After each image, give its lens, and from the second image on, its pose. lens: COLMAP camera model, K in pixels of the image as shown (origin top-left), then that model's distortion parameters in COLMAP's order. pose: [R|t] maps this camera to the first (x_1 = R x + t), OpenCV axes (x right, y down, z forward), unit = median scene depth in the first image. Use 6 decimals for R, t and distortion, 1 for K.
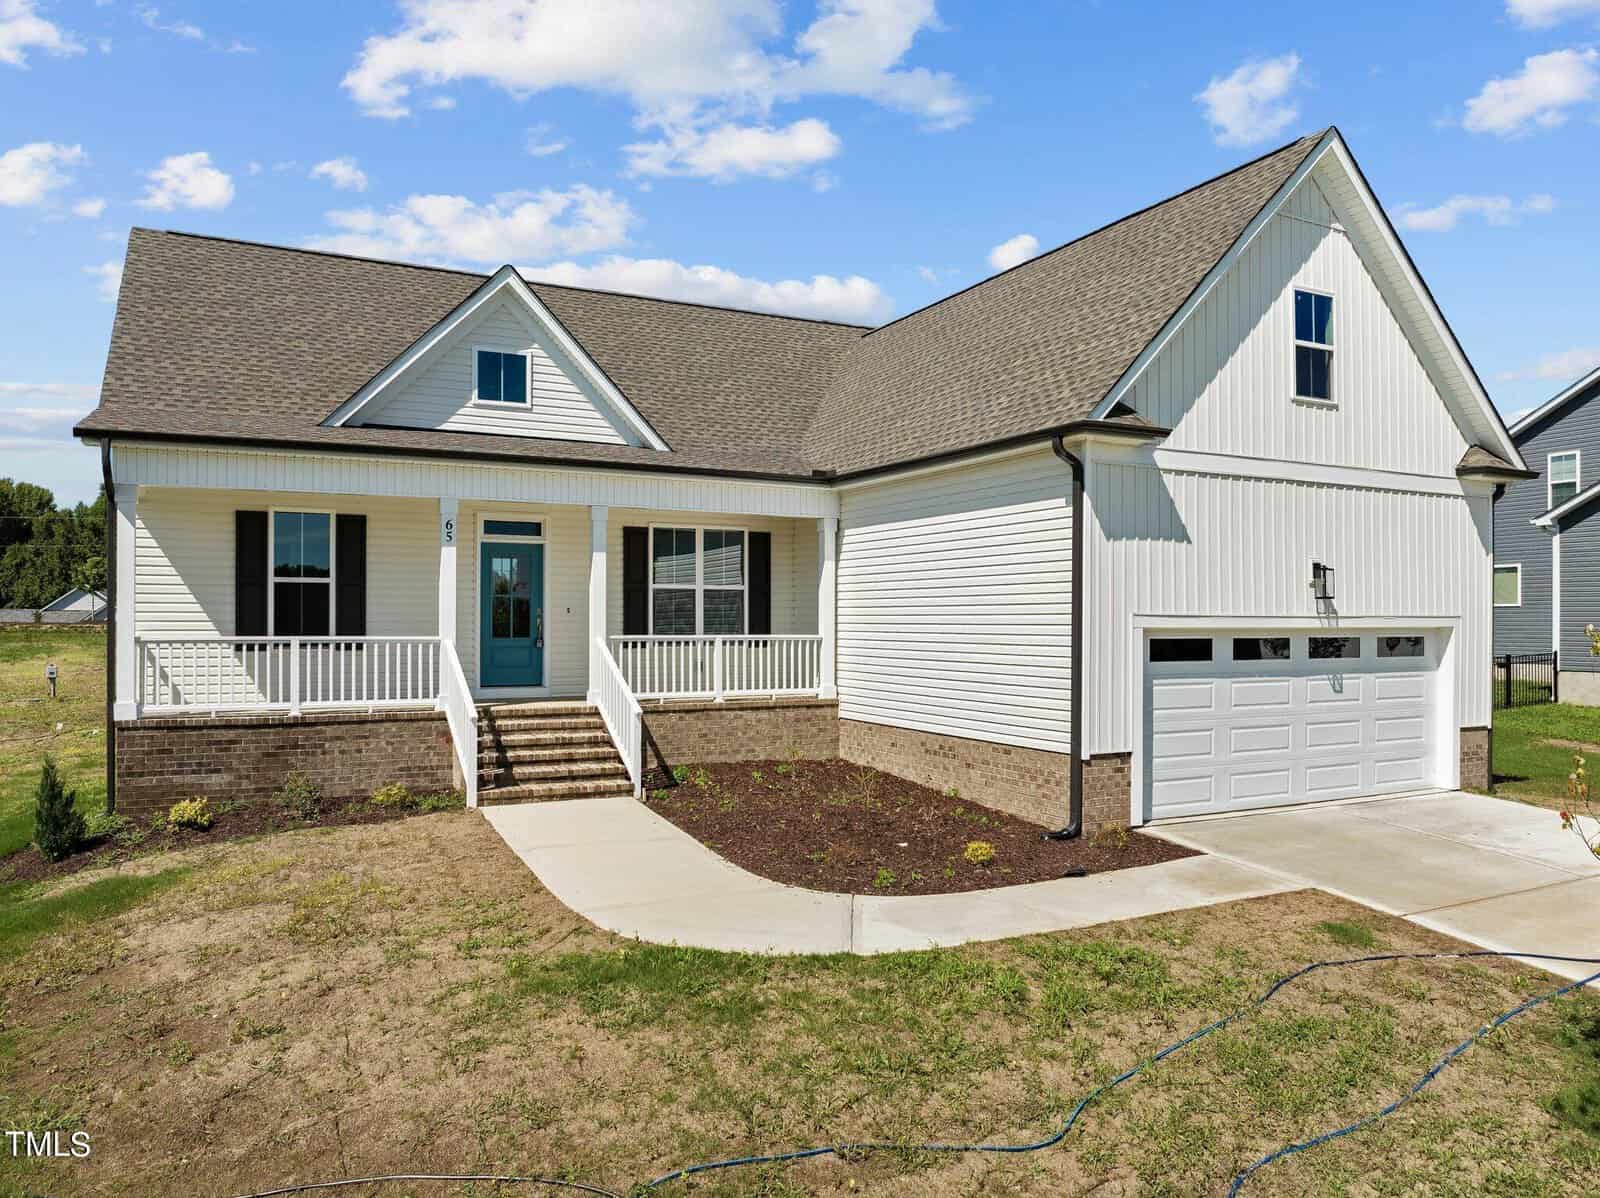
lens RADIAL K [[1123.8, 0, 799.0], [0, 1123.8, 602.2], [0, 0, 1]] dist [-0.060628, -0.003209]
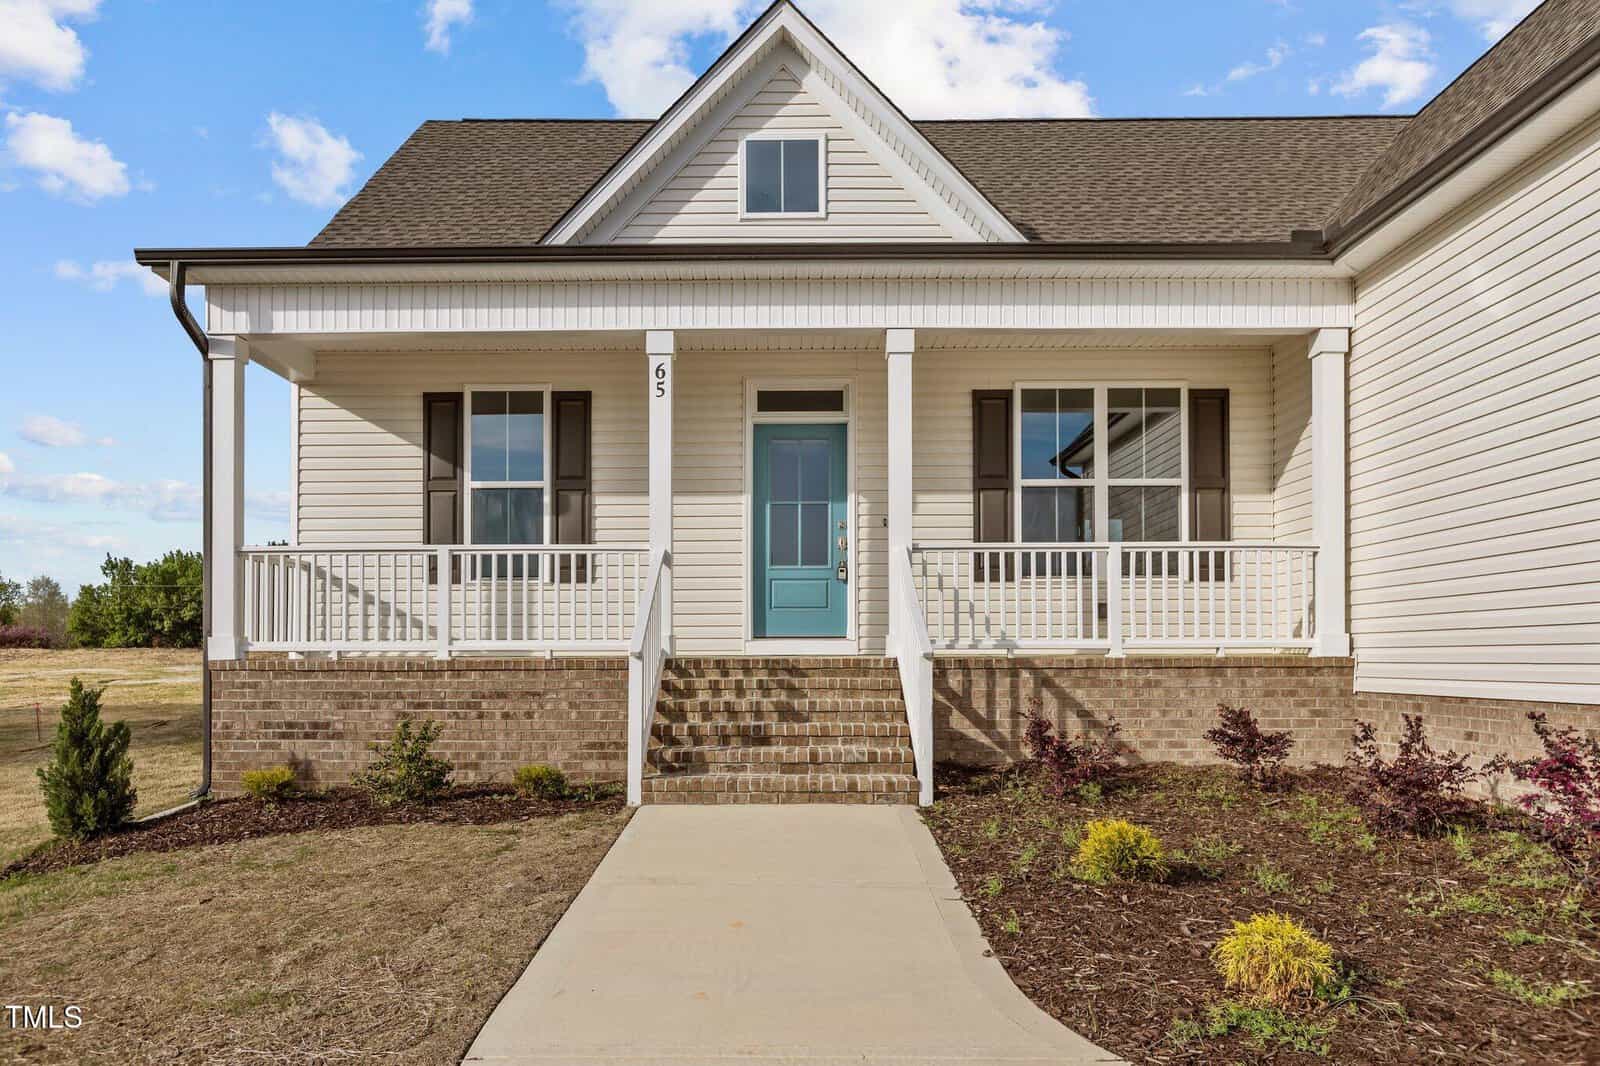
lens RADIAL K [[1117.2, 0, 791.5], [0, 1117.2, 639.2], [0, 0, 1]] dist [0.003477, -0.000453]
pose [[0.887304, -0.012780, -0.461007, 0.050151], [0.010320, 0.999916, -0.007856, 0.091143], [0.461069, 0.002213, 0.887362, 0.458009]]
